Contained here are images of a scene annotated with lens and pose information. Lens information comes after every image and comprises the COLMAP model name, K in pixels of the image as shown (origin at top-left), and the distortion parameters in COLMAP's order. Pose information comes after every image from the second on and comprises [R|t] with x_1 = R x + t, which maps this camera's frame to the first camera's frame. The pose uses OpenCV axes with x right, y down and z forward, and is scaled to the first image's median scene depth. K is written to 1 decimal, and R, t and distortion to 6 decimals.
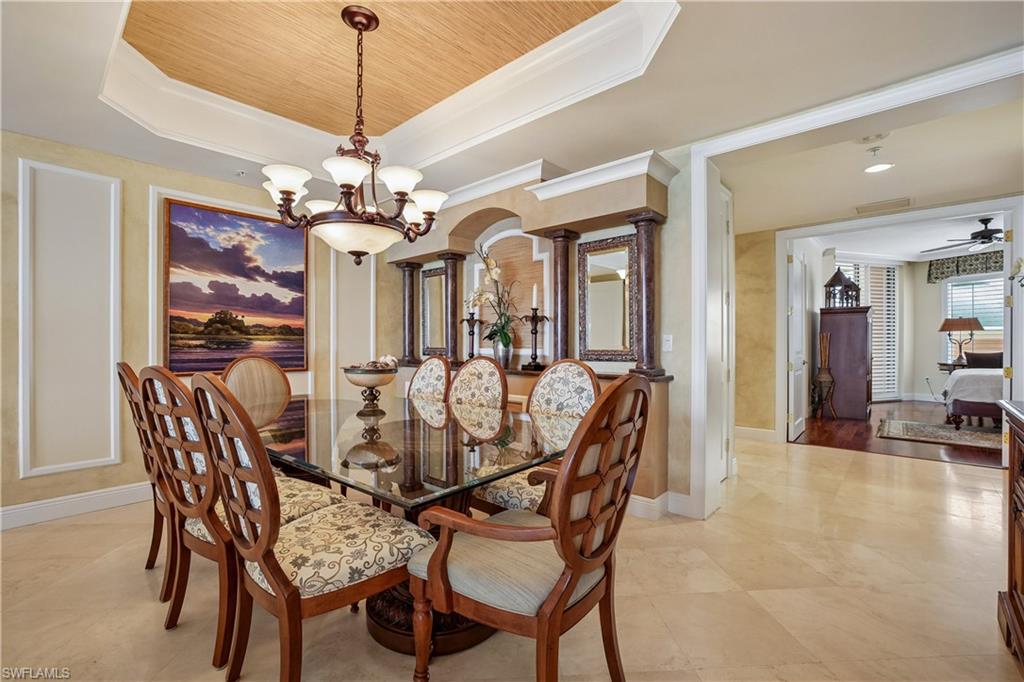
lens RADIAL K [[446.2, 0, 503.1], [0, 446.2, 347.7], [0, 0, 1]] dist [-0.015876, 0.001571]
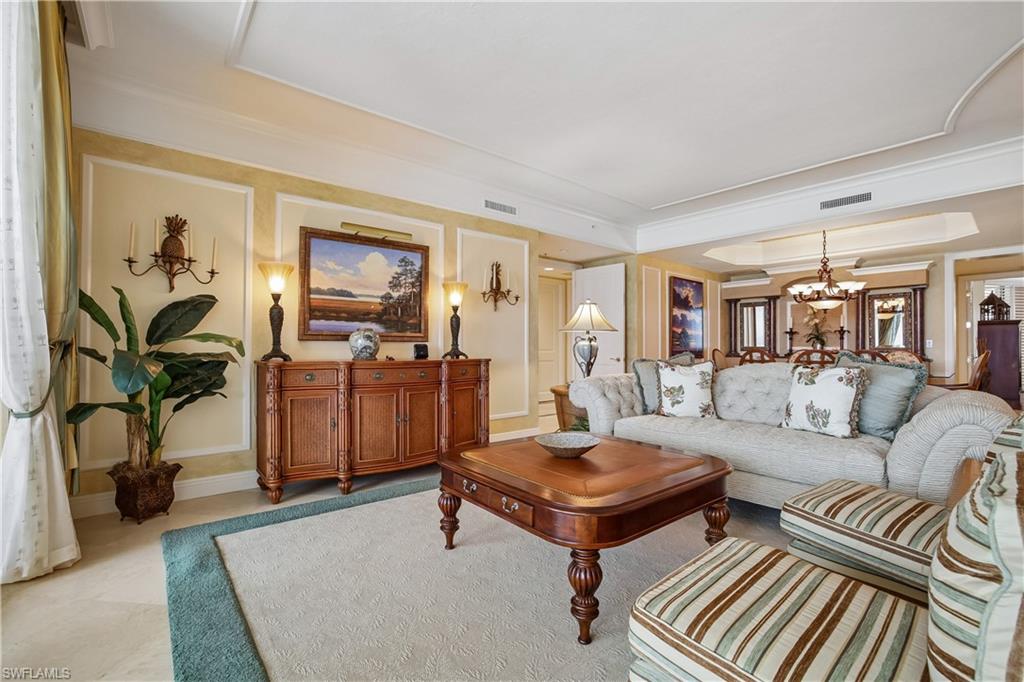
lens RADIAL K [[446.2, 0, 505.7], [0, 446.2, 342.1], [0, 0, 1]] dist [-0.015876, 0.001571]
pose [[0.990752, 0.006592, -0.135527, -1.204520], [-0.008423, 0.999881, -0.012939, 0.019609], [0.135426, 0.013960, 0.990689, -1.210207]]
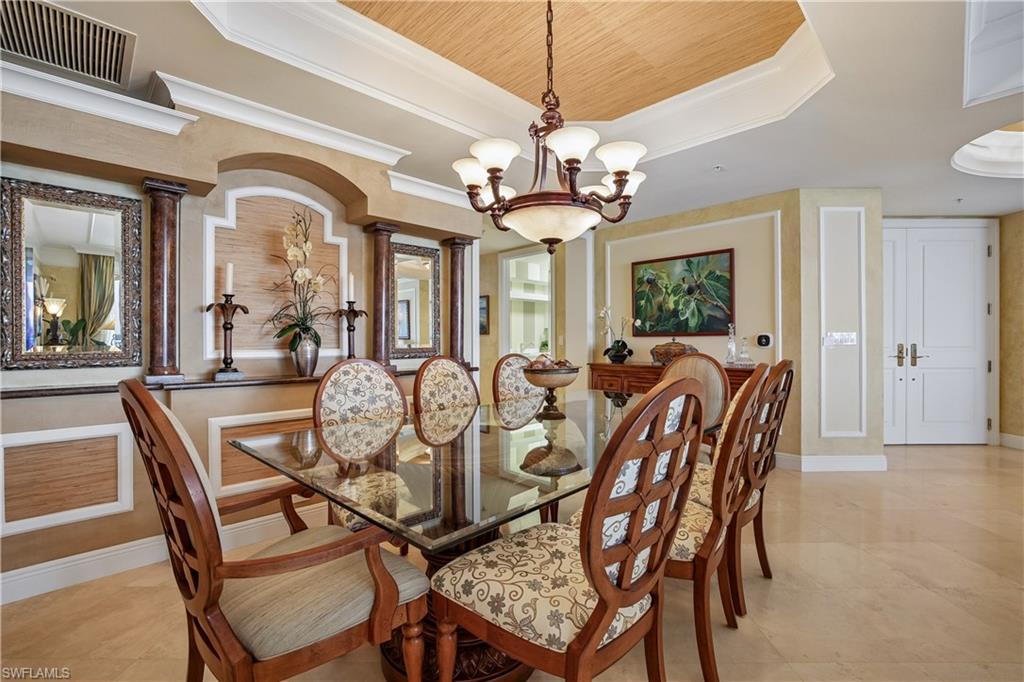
lens RADIAL K [[446.2, 0, 501.4], [0, 446.2, 335.8], [0, 0, 1]] dist [-0.015876, 0.001571]
pose [[0.091387, 0.011390, 0.995750, -0.805754], [0.012858, 0.999838, -0.012617, -0.006605], [-0.995732, 0.013956, 0.091226, 0.669986]]
